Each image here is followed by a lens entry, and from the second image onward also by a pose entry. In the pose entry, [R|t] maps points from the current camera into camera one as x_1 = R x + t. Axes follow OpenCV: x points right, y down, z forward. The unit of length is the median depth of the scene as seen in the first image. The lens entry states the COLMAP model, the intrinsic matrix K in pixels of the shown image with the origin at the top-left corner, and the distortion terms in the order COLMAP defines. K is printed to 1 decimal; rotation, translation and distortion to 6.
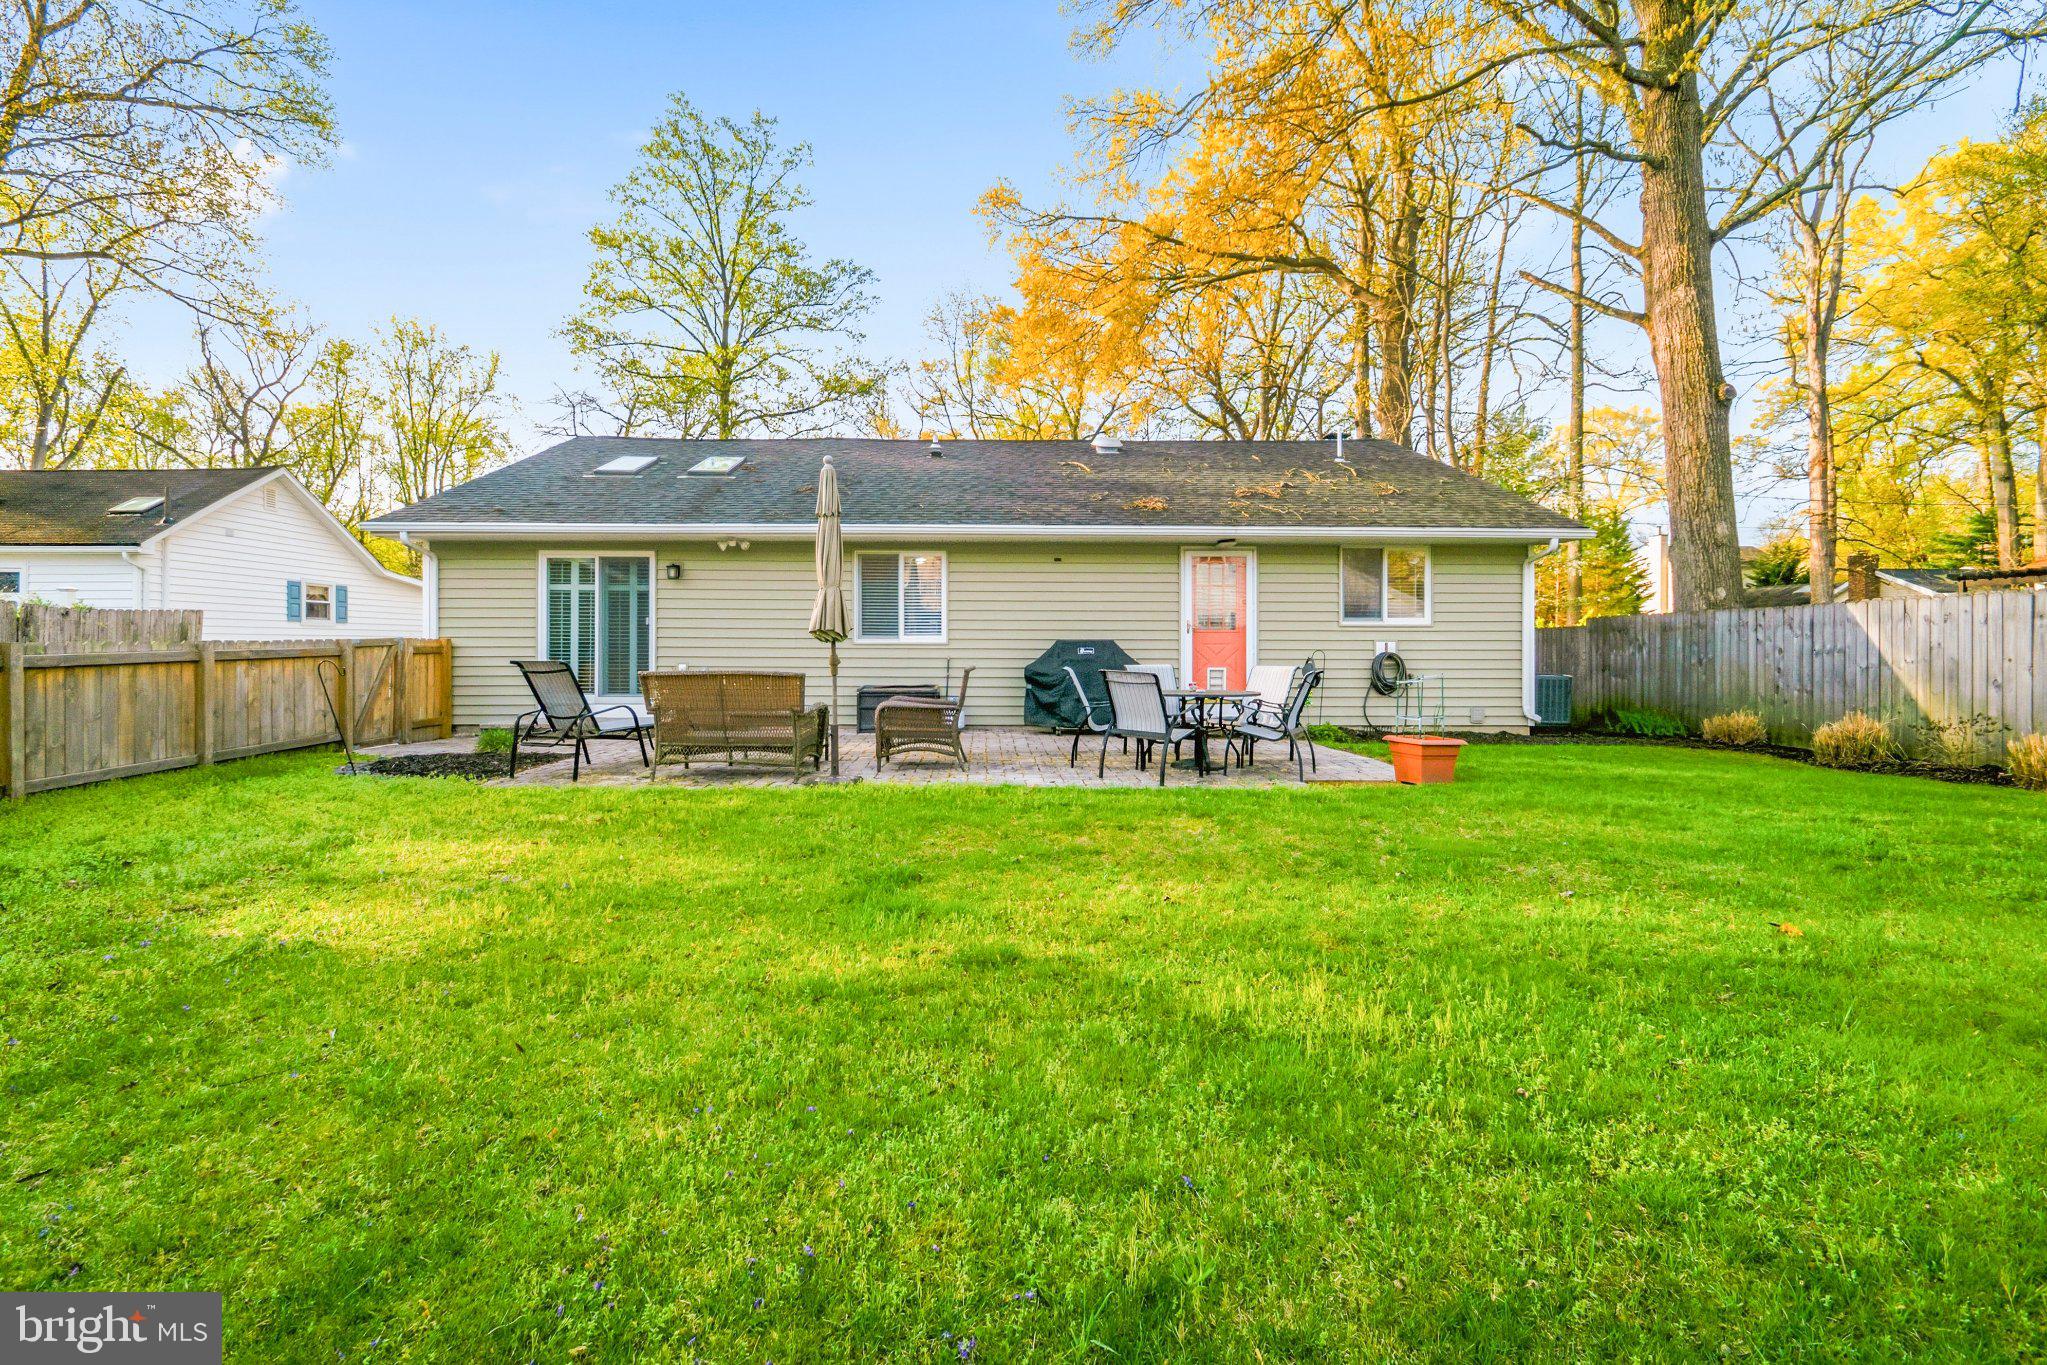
lens RADIAL K [[893.8, 0, 1001.0], [0, 893.8, 651.5], [0, 0, 1]] dist [0.019062, -0.021155]
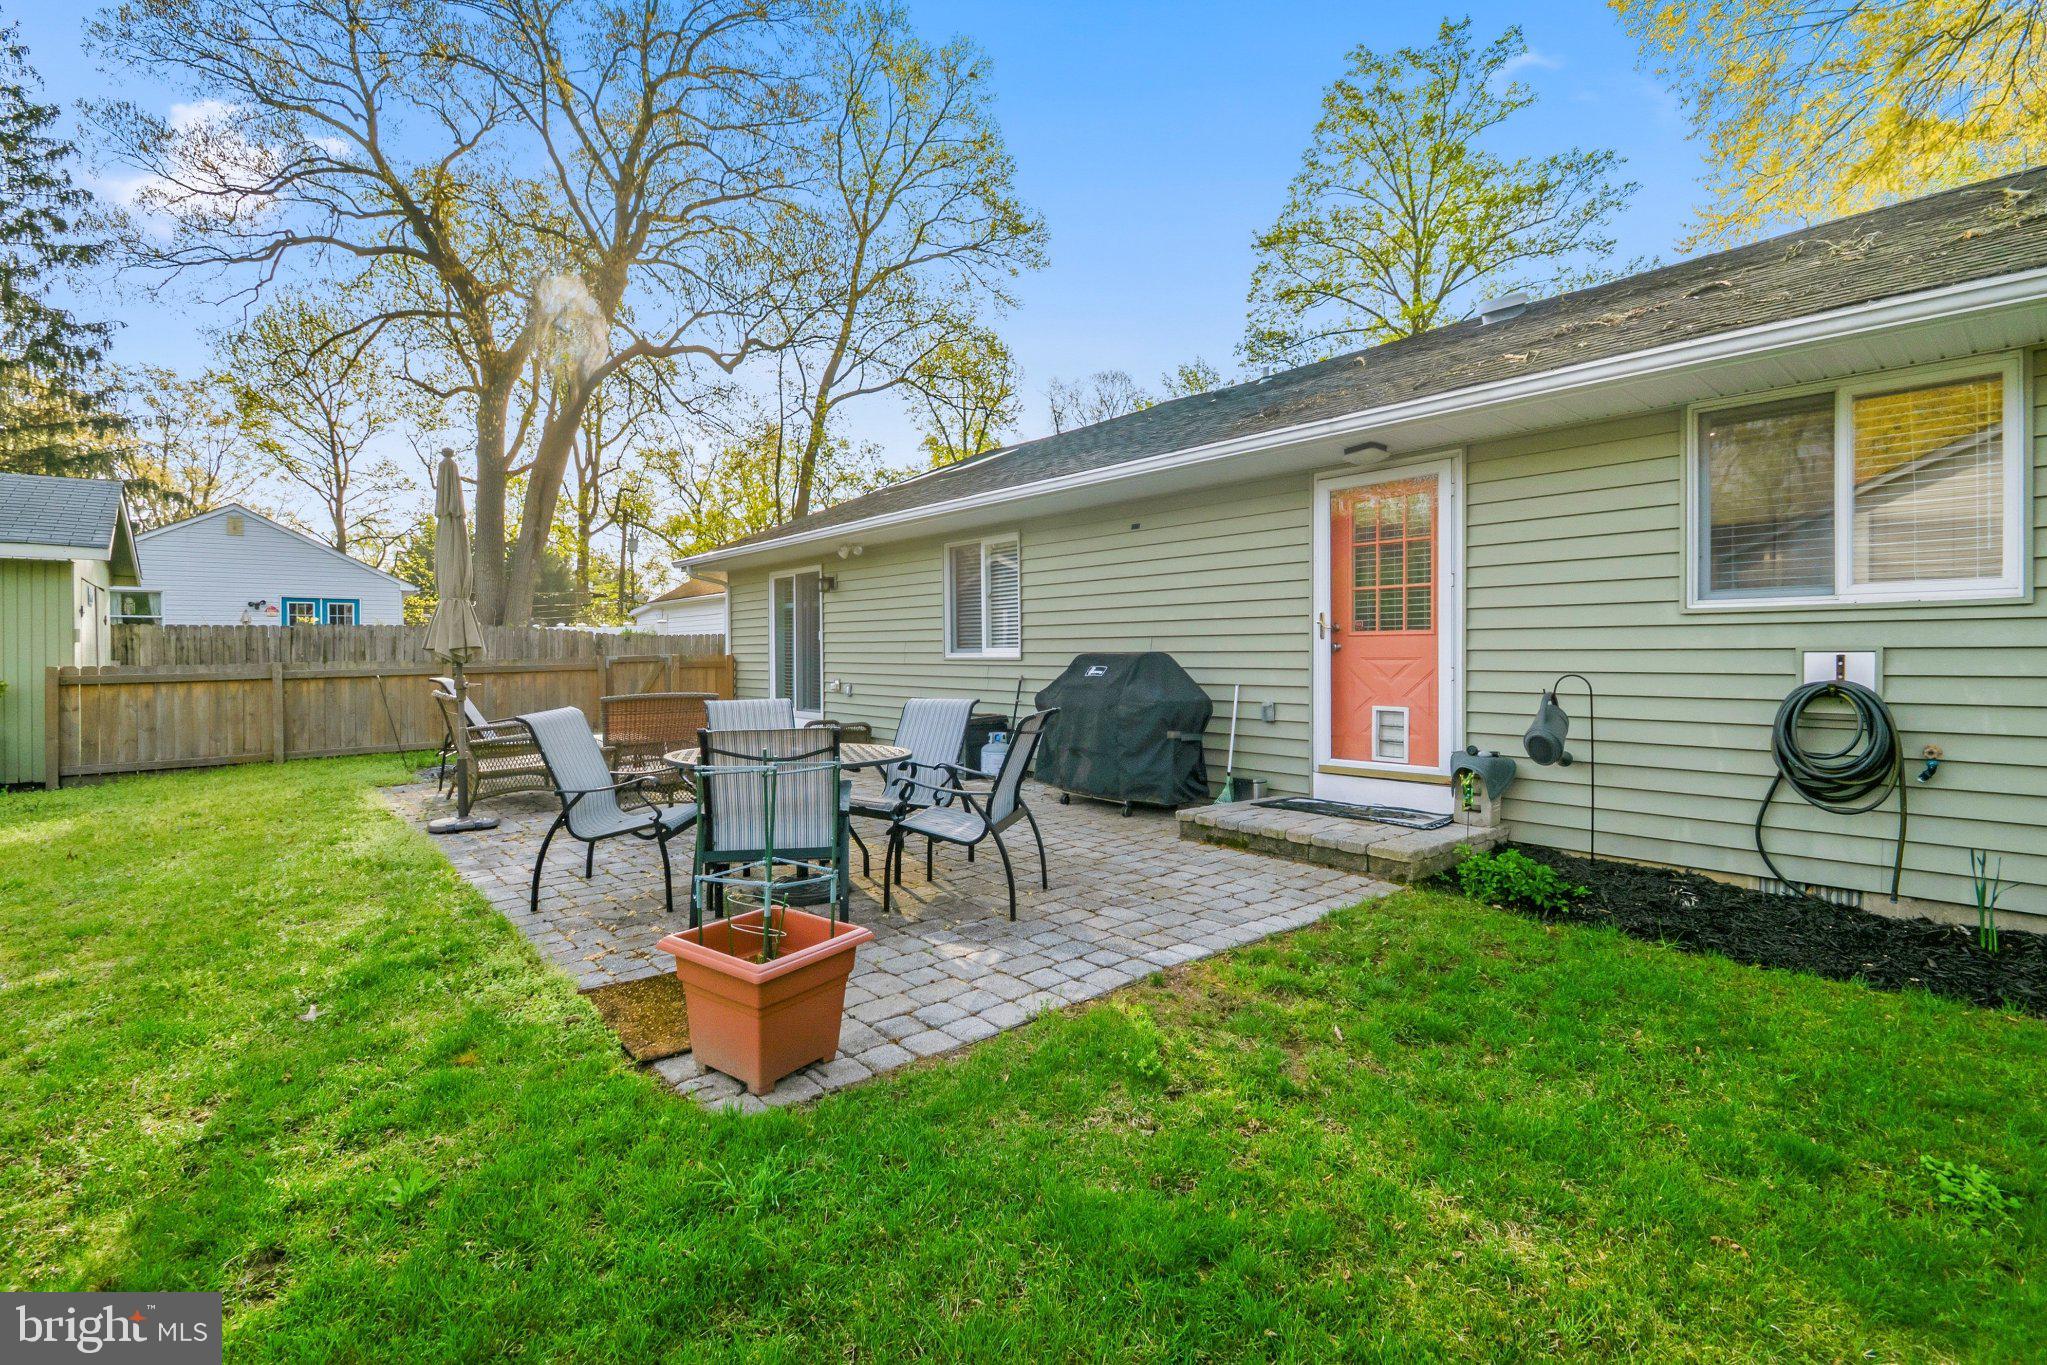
lens RADIAL K [[905.7, 0, 1005.8], [0, 905.7, 657.1], [0, 0, 1]] dist [0.019610, -0.021148]
pose [[0.628206, -0.002076, -0.778044, 0.503773], [0.000818, 0.999998, -0.002008, -0.008383], [0.778047, 0.000625, 0.628206, 0.522450]]
